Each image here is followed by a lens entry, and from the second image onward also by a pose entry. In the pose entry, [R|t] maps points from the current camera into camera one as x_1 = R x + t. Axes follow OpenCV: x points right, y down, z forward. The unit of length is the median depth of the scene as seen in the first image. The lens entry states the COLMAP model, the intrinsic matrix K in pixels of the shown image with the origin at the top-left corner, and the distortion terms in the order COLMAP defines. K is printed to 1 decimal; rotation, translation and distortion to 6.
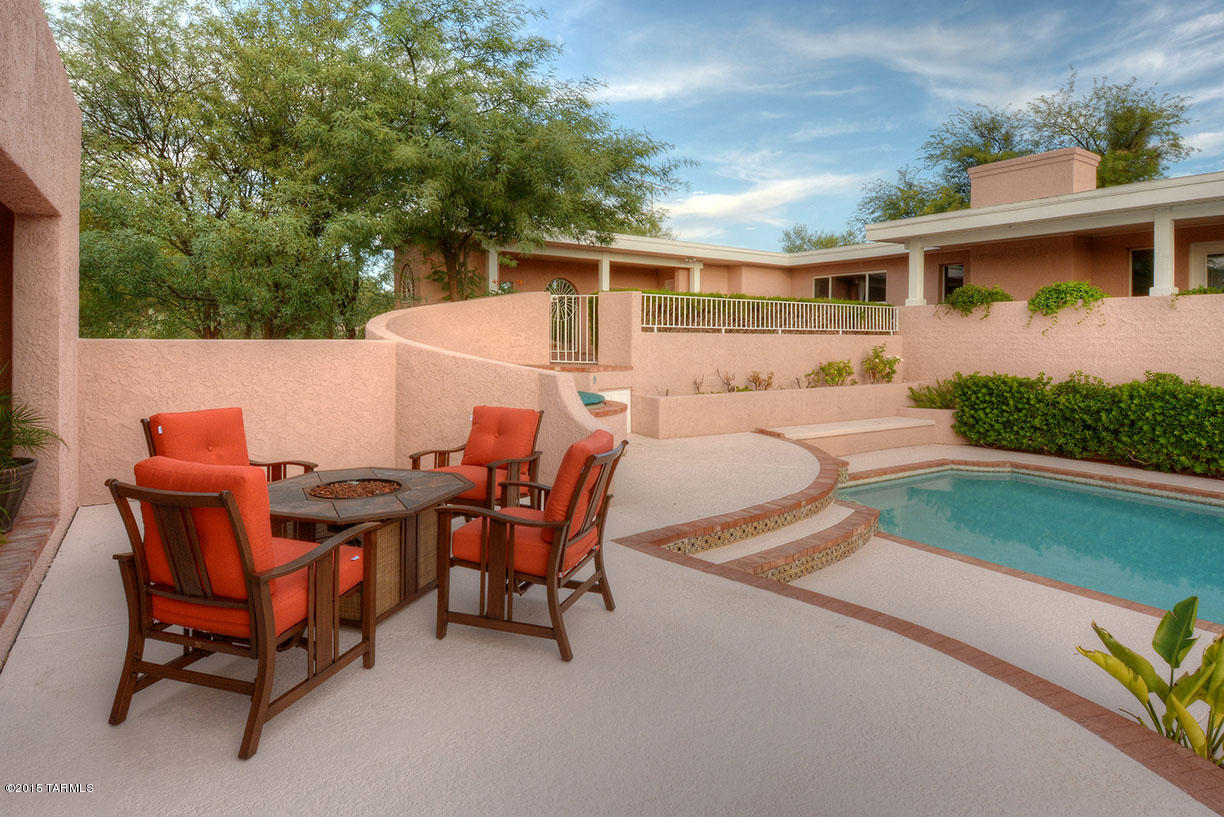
lens RADIAL K [[647.8, 0, 614.7], [0, 647.8, 336.7], [0, 0, 1]] dist [-0.001215, -0.023338]
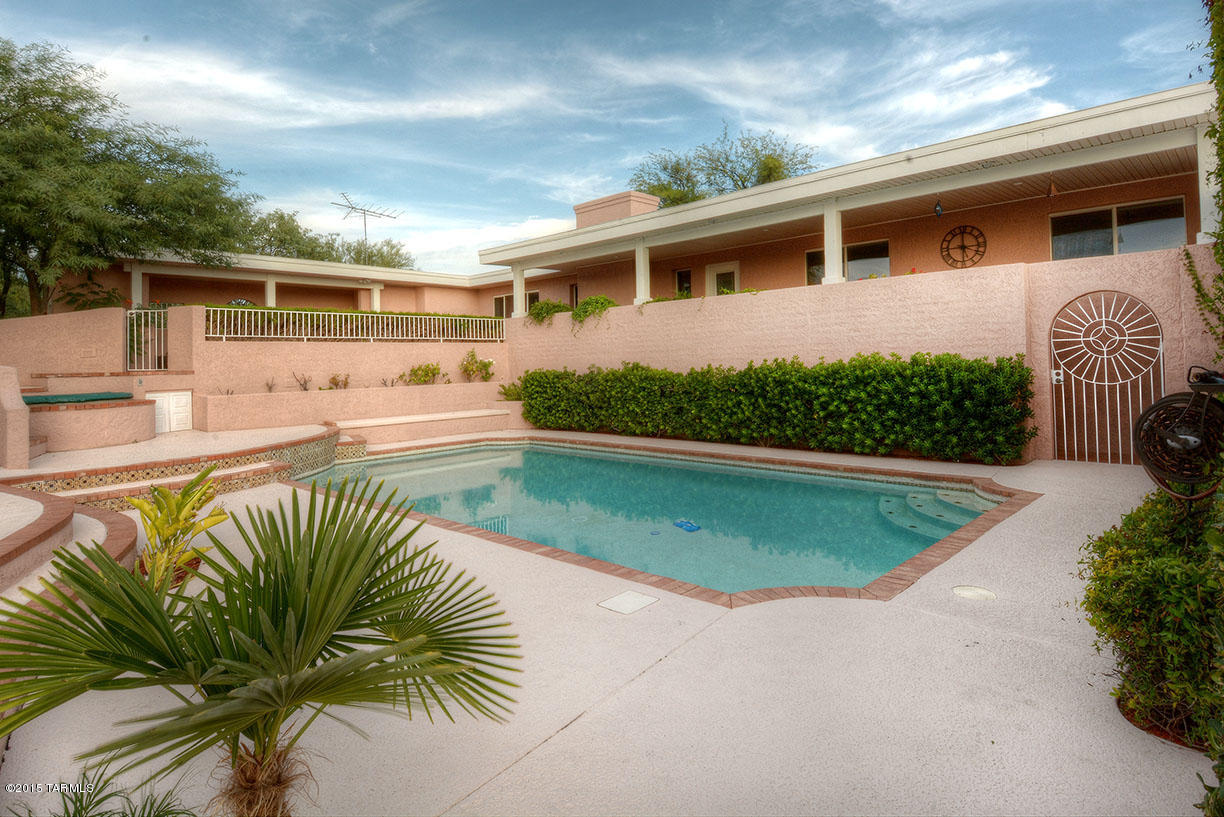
lens RADIAL K [[647.1, 0, 612.0], [0, 647.1, 408.5], [0, 0, 1]] dist [0.000594, 0.000000]
pose [[0.976672, -0.045133, 0.209942, 0.401607], [0.030458, 0.996895, 0.072619, 0.040684], [-0.212568, -0.064530, 0.975013, -0.224902]]
